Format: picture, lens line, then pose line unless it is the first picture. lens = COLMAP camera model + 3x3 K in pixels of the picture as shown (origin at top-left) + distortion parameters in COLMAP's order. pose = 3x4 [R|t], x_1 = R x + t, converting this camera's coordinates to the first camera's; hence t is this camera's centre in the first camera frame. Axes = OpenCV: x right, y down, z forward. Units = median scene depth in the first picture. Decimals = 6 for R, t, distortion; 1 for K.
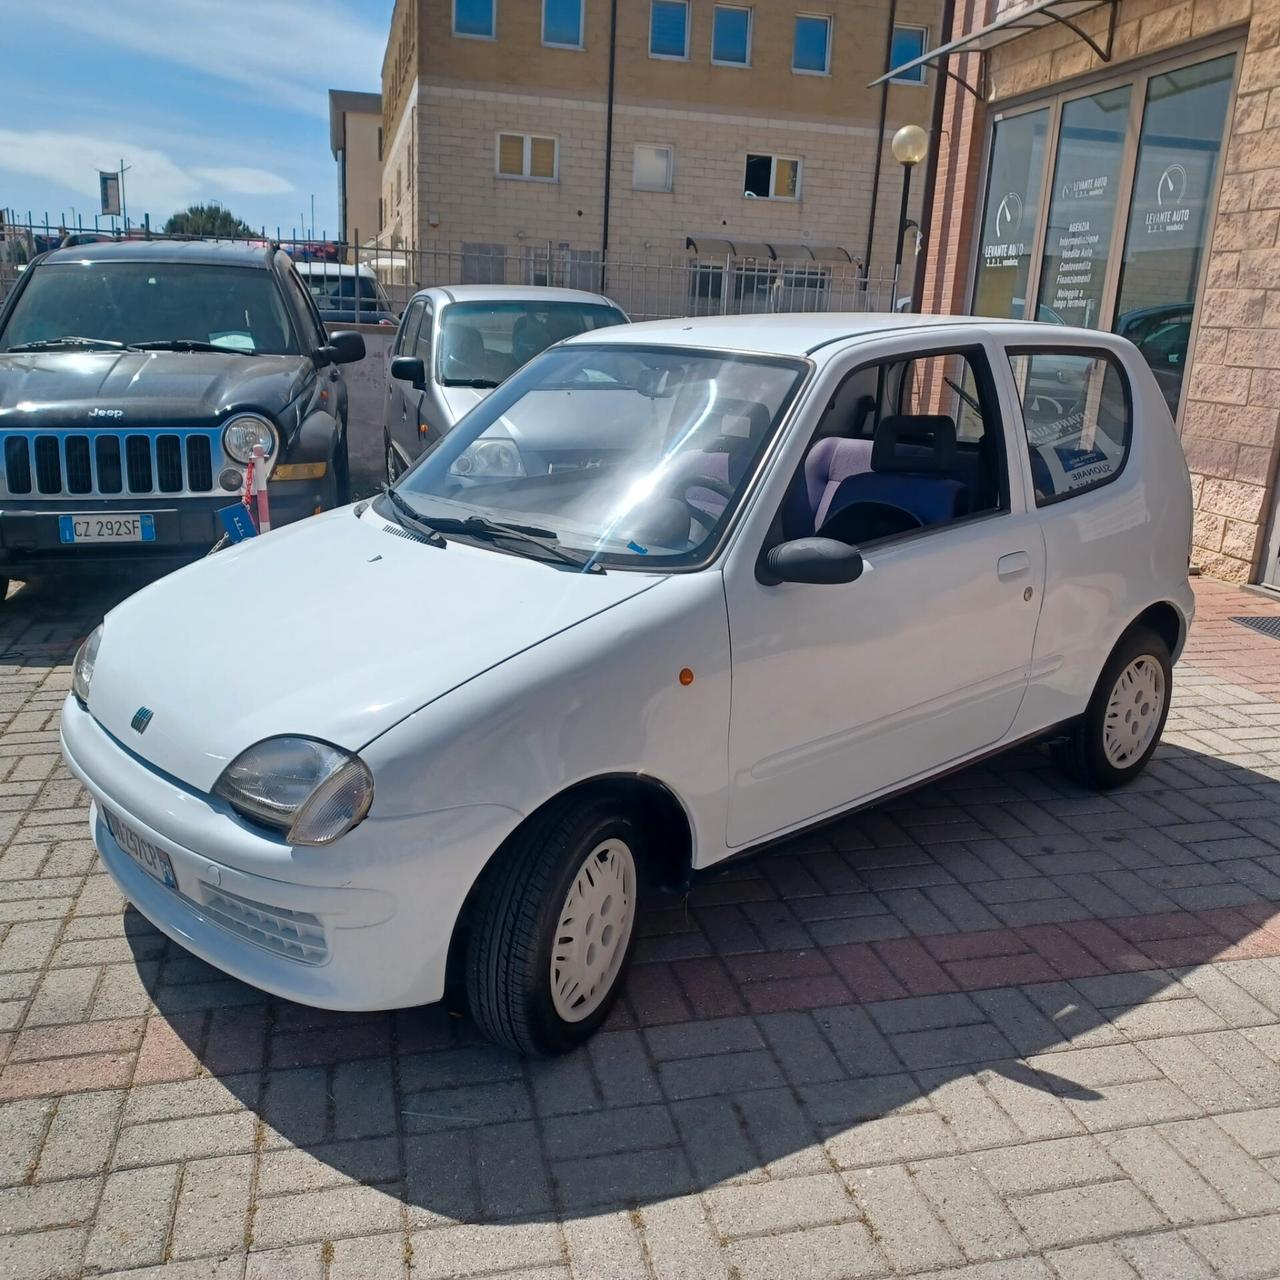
lens RADIAL K [[1246.8, 0, 640.0], [0, 1246.8, 640.0], [0, 0, 1]] dist [0.051368, -0.040542]
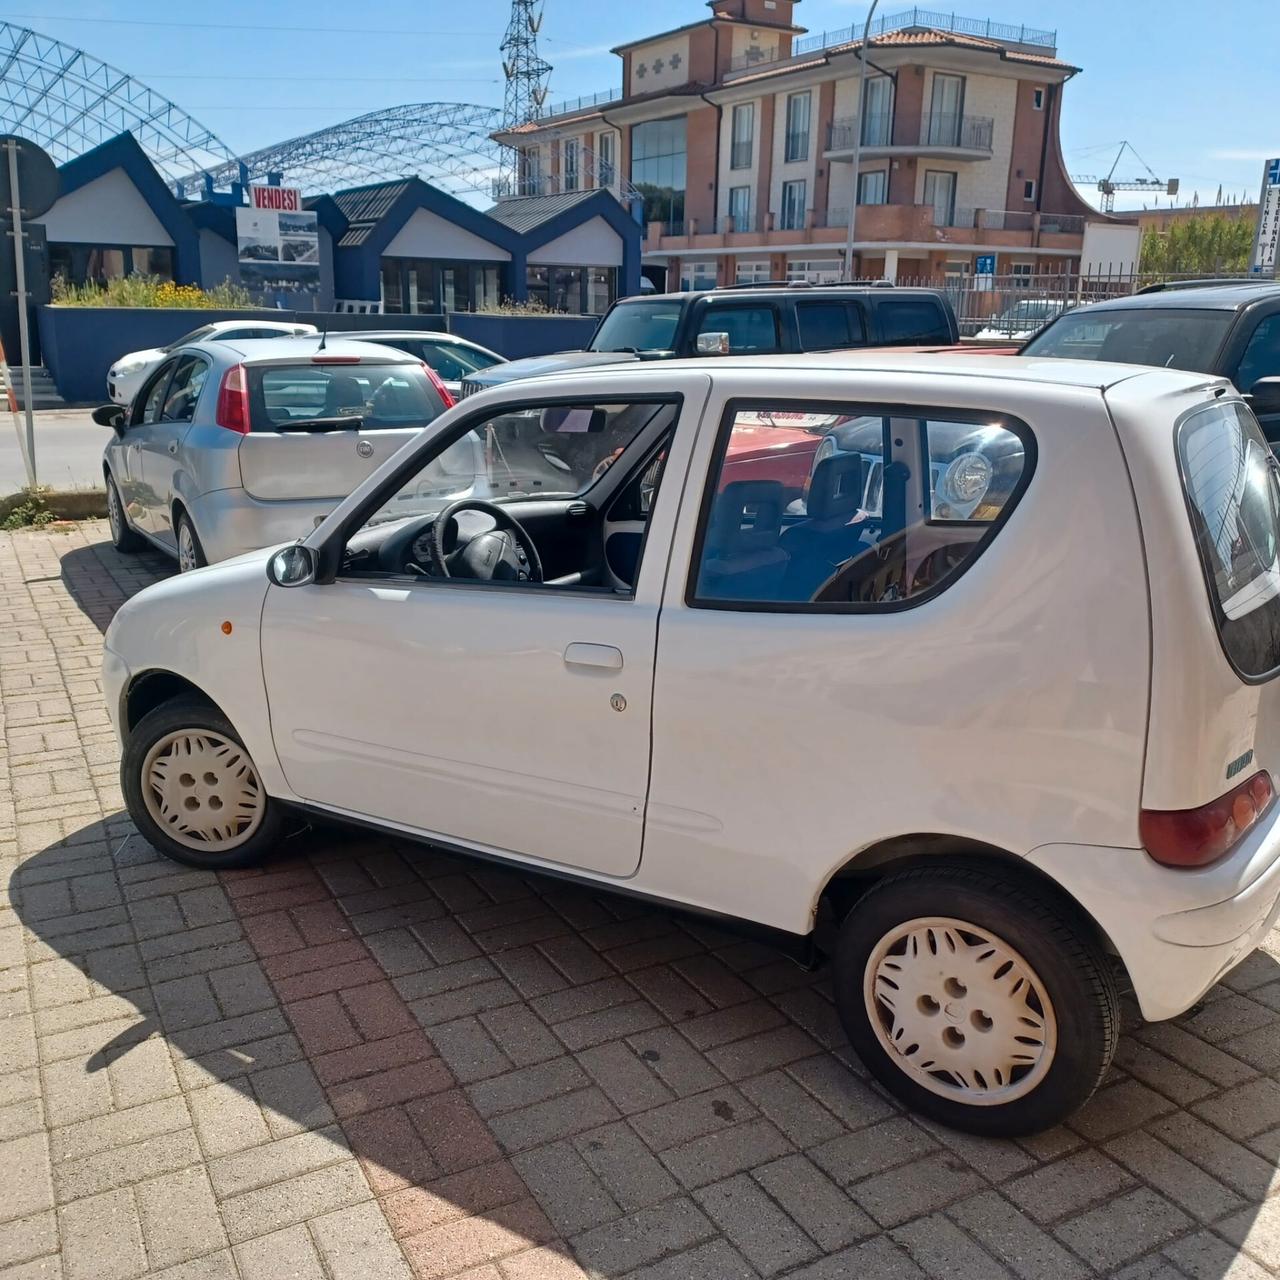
lens RADIAL K [[1246.9, 0, 640.0], [0, 1246.9, 640.0], [0, 0, 1]] dist [0.083865, -0.126489]
pose [[0.259346, 0.210087, -0.942658, 0.654328], [-0.247934, 0.957826, 0.145255, -0.119843], [0.933418, 0.196045, 0.300495, 0.478305]]
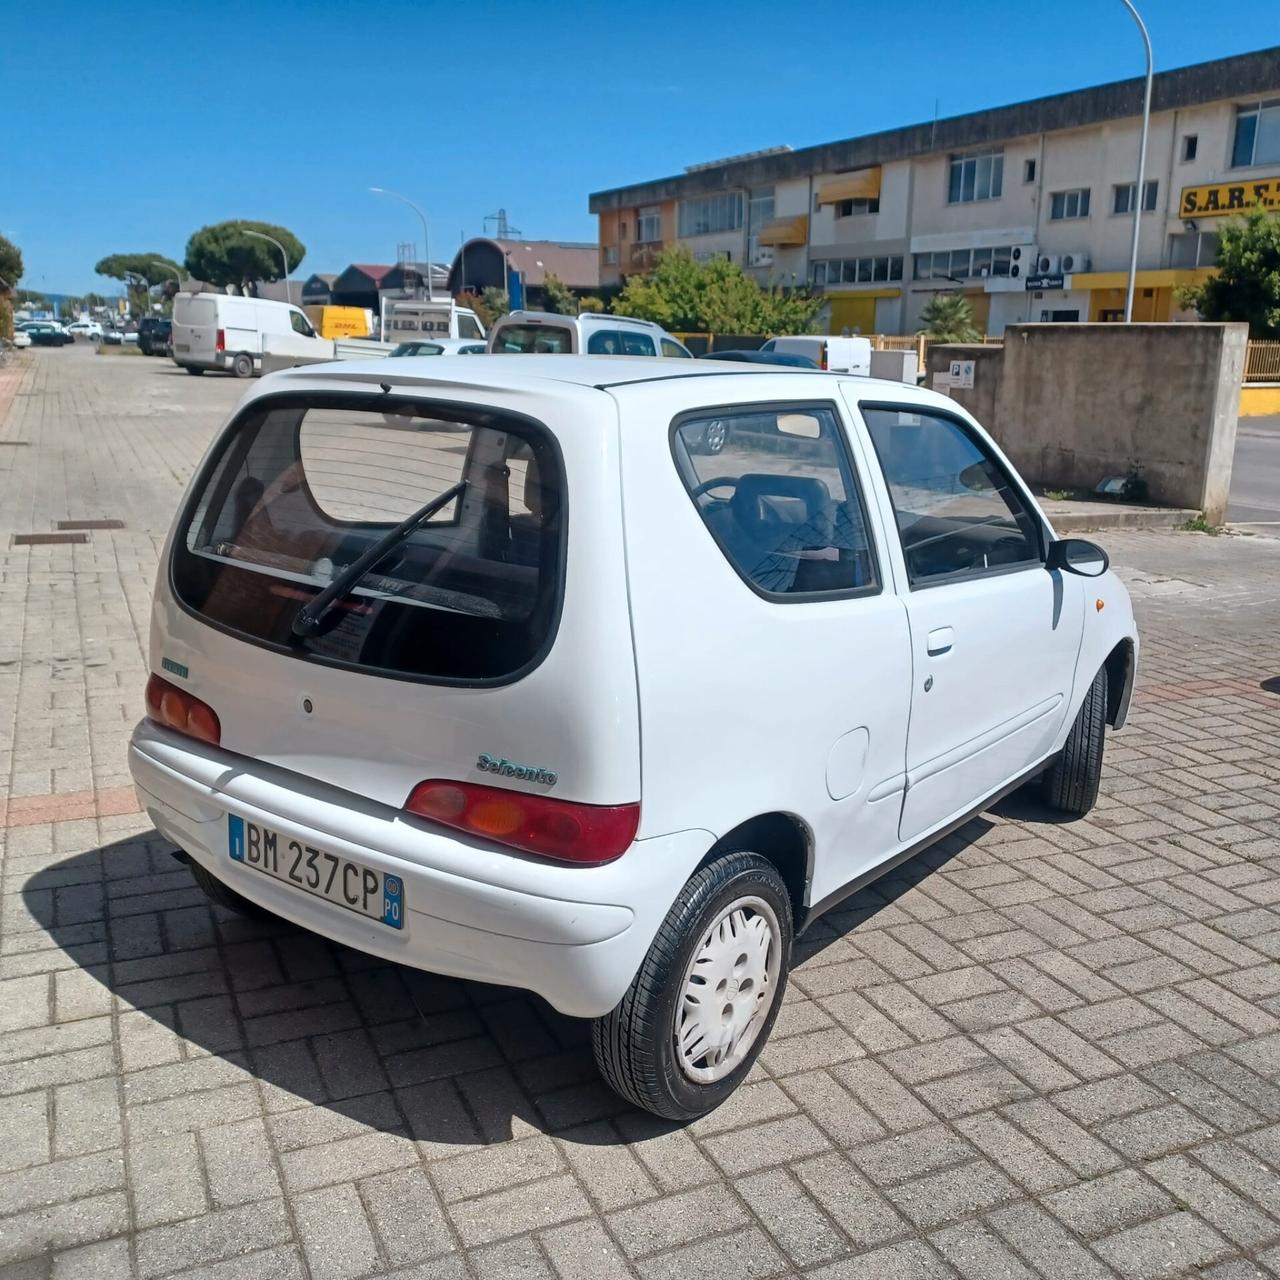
lens RADIAL K [[1241.4, 0, 639.1], [0, 1241.4, 635.1], [0, 0, 1]] dist [0.071162, -0.115556]
pose [[-0.978939, -0.008530, -0.203975, 0.240218], [-0.104138, 0.880228, 0.462984, -0.337099], [0.175595, 0.474475, -0.862577, 1.263302]]
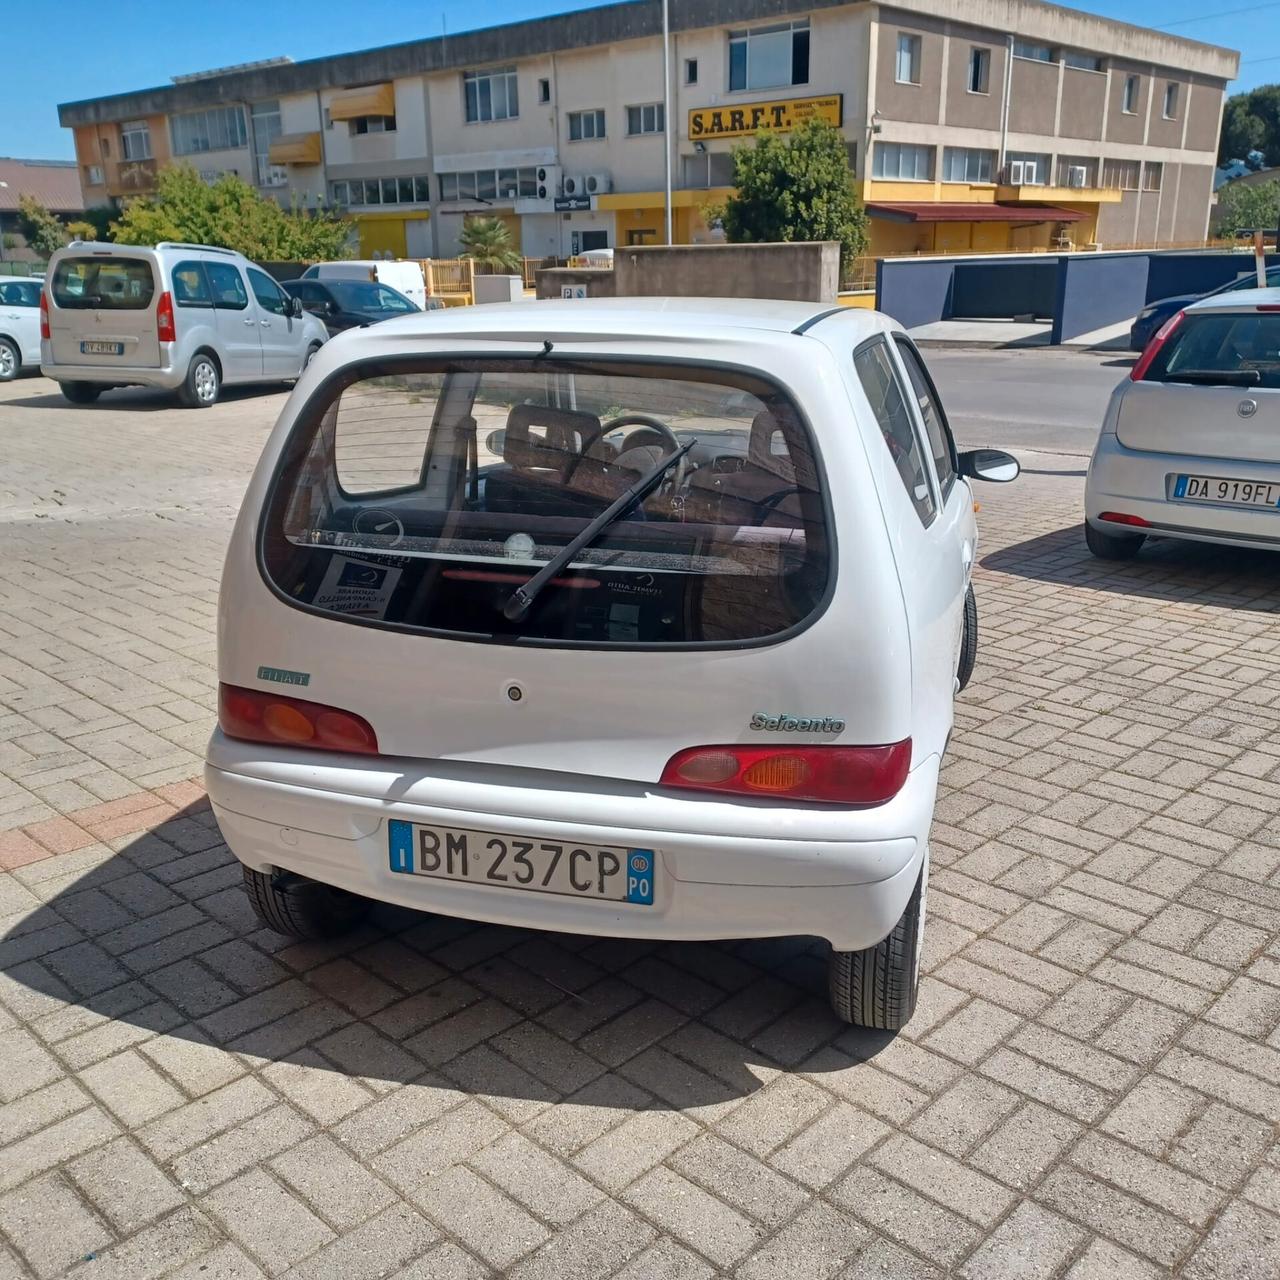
lens RADIAL K [[1246.9, 0, 640.0], [0, 1246.9, 640.0], [0, 0, 1]] dist [0.083865, -0.126489]
pose [[-0.839664, 0.127892, -0.527833, 0.449943], [-0.161050, 0.869532, 0.466879, -0.312318], [0.518678, 0.477030, -0.709518, 1.177749]]
